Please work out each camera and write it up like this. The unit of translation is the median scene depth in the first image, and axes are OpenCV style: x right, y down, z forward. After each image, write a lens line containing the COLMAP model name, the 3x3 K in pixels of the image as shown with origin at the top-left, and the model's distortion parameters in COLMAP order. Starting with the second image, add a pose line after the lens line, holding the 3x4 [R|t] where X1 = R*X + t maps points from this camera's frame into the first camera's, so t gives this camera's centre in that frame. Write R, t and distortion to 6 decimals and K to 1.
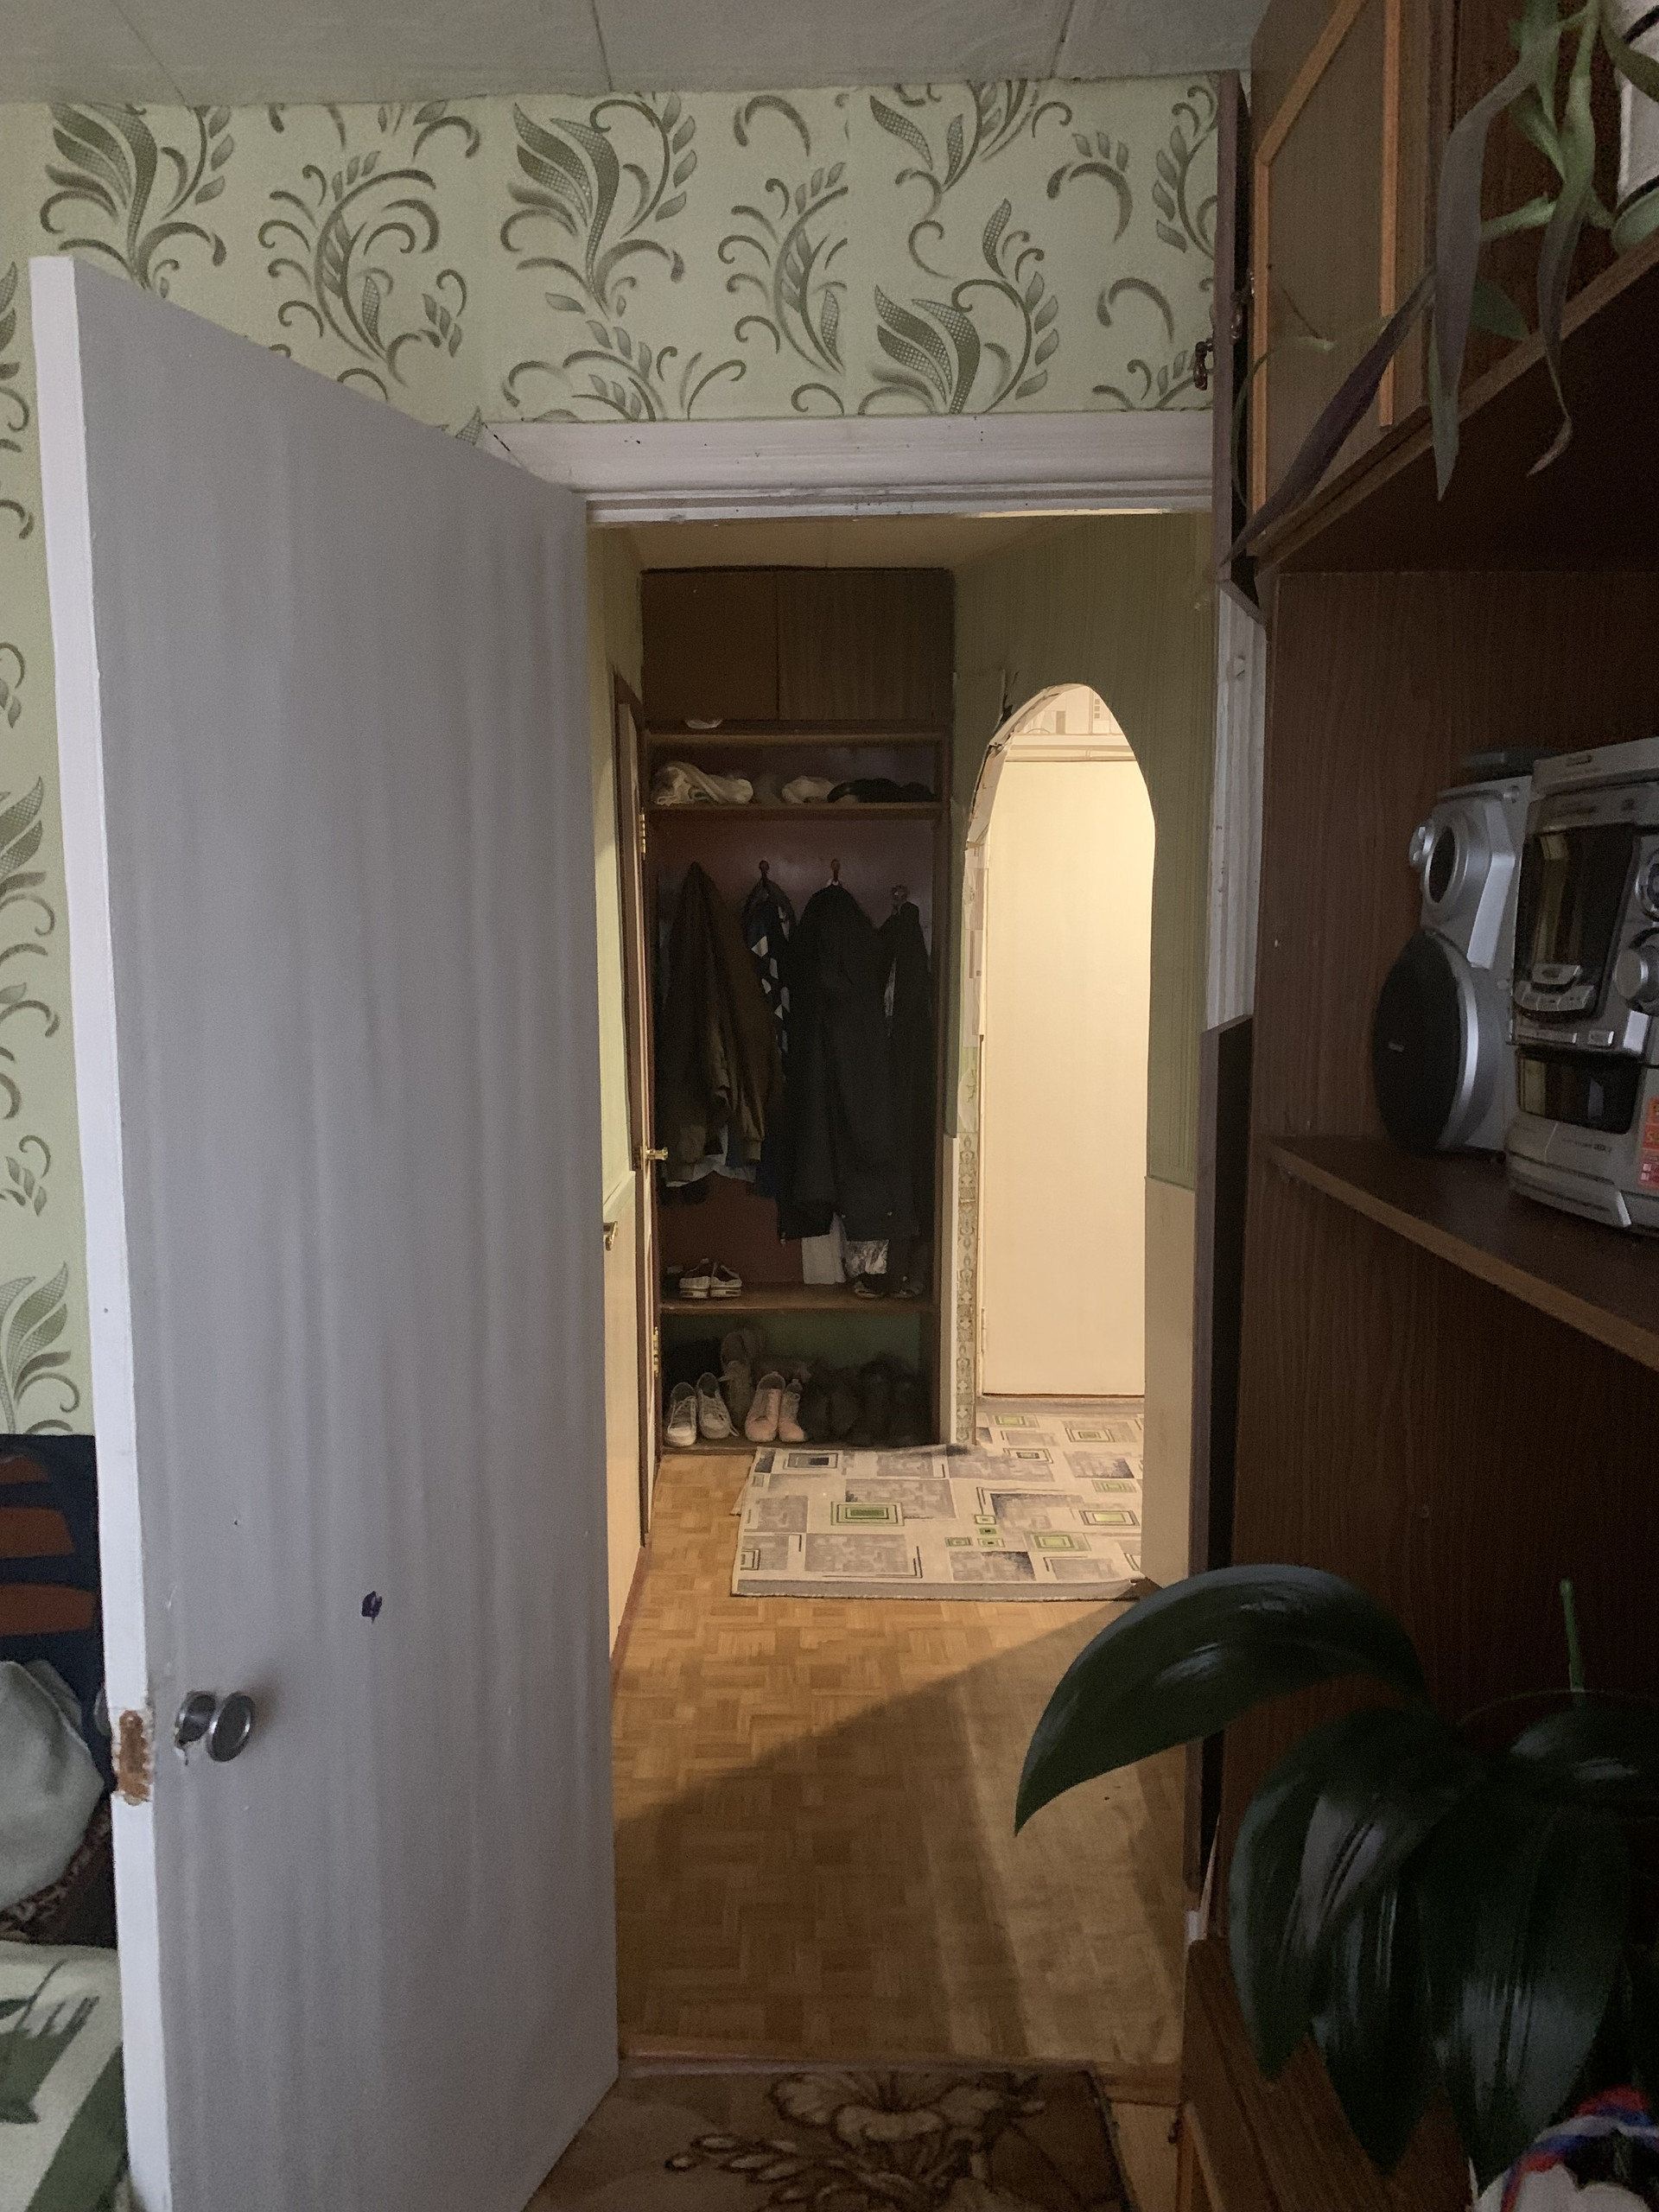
lens RADIAL K [[1646.7, 0, 809.0], [0, 1646.7, 1090.8], [0, 0, 1]] dist [-0.034171, 0.000714]
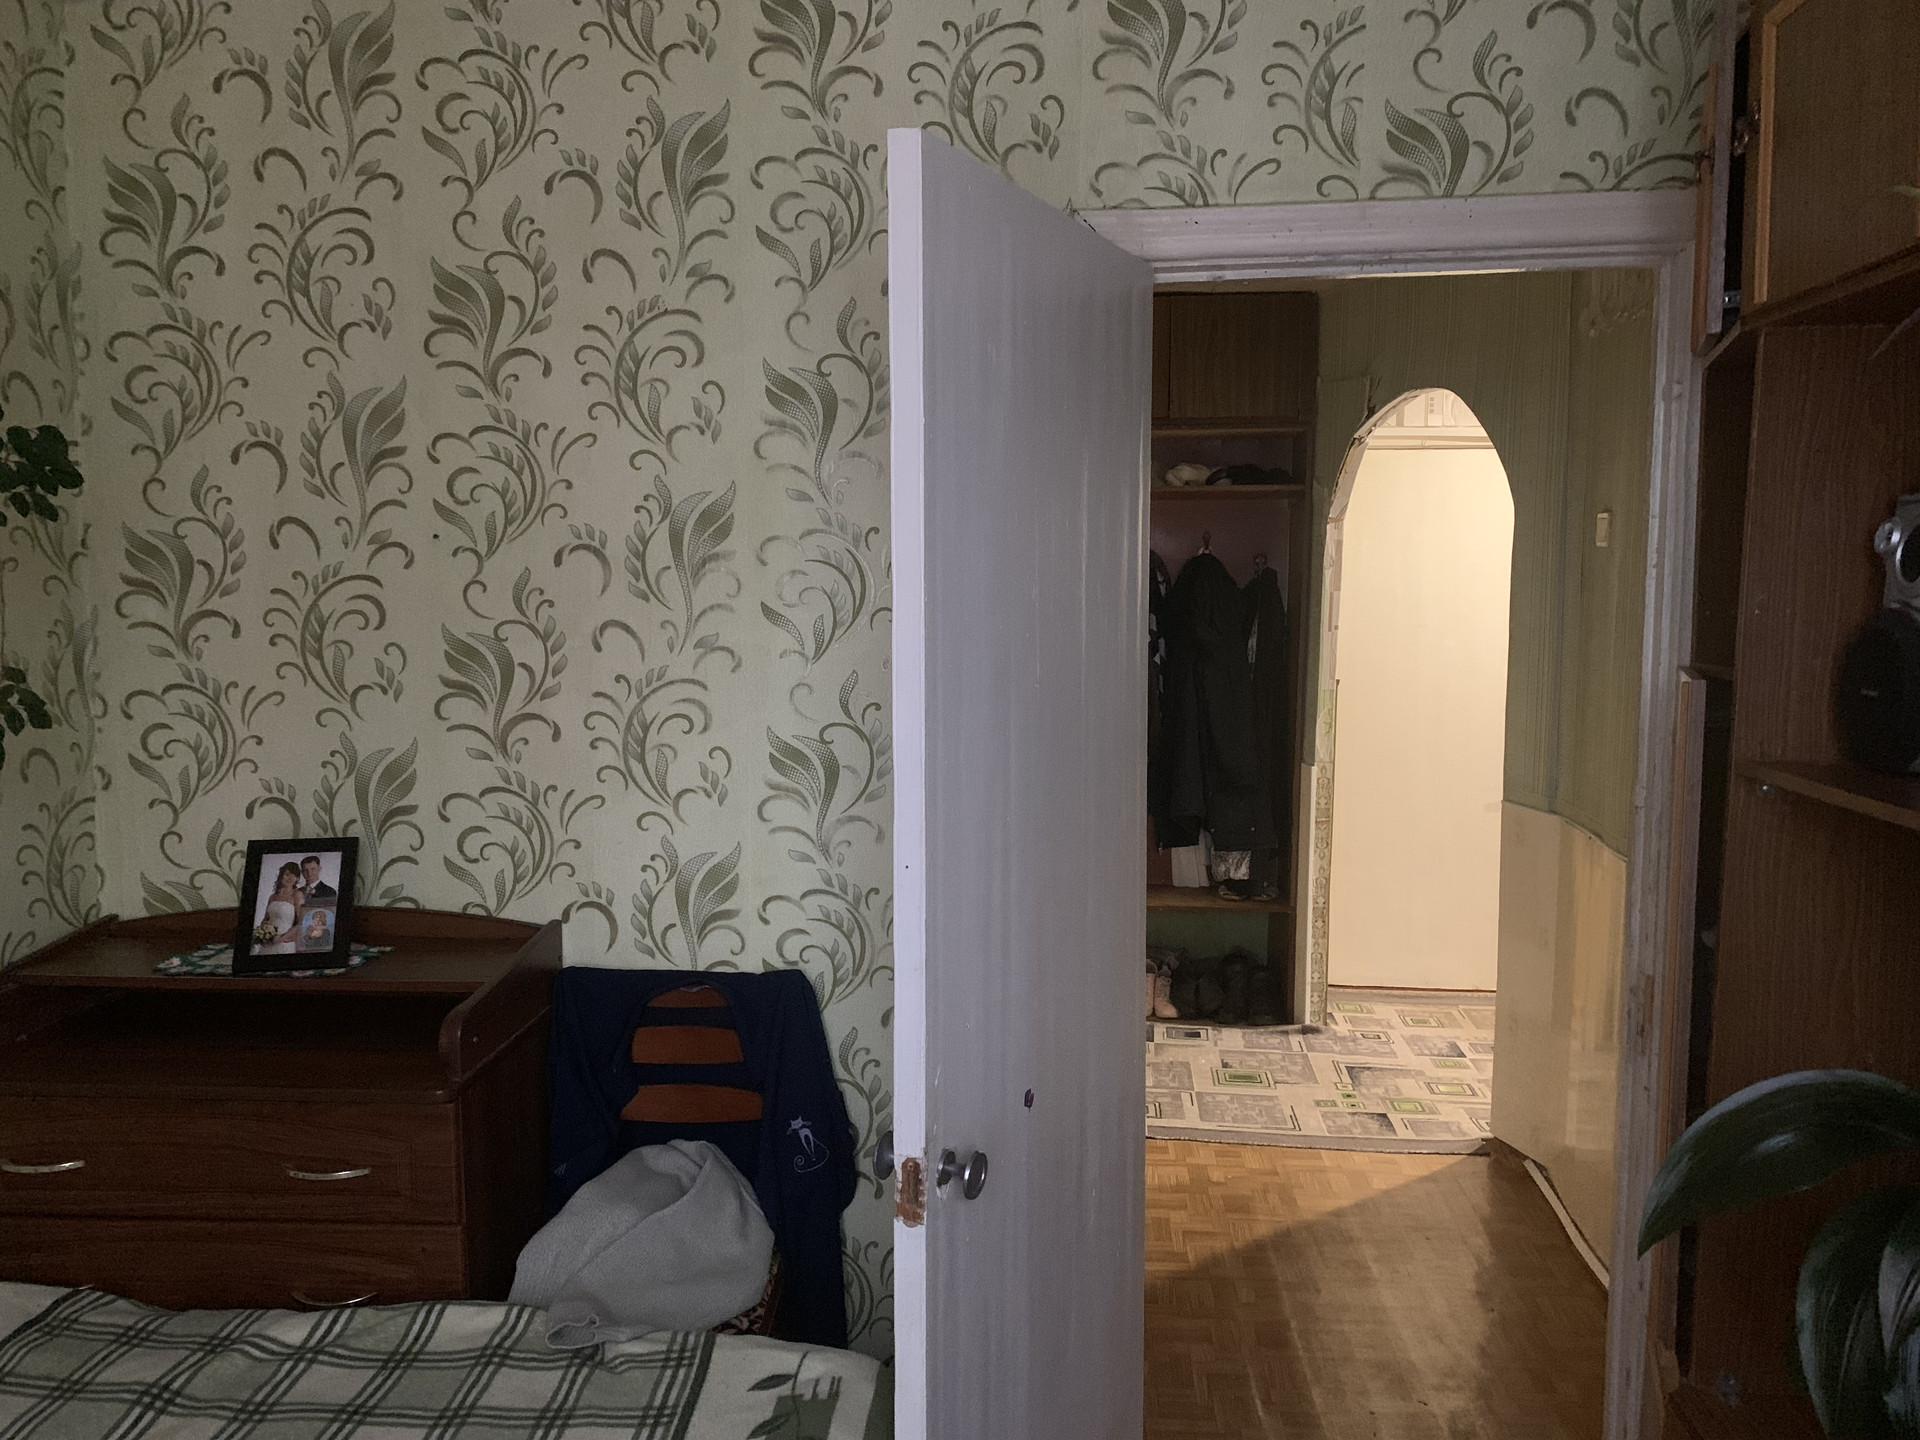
lens RADIAL K [[1429.3, 0, 911.7], [0, 1429.3, 701.3], [0, 0, 1]] dist [-0.034171, 0.000714]
pose [[0.992722, 0.012361, -0.119795, -0.183013], [-0.014414, 0.999763, -0.016288, 0.007140], [0.119566, 0.017897, 0.992665, -0.142006]]
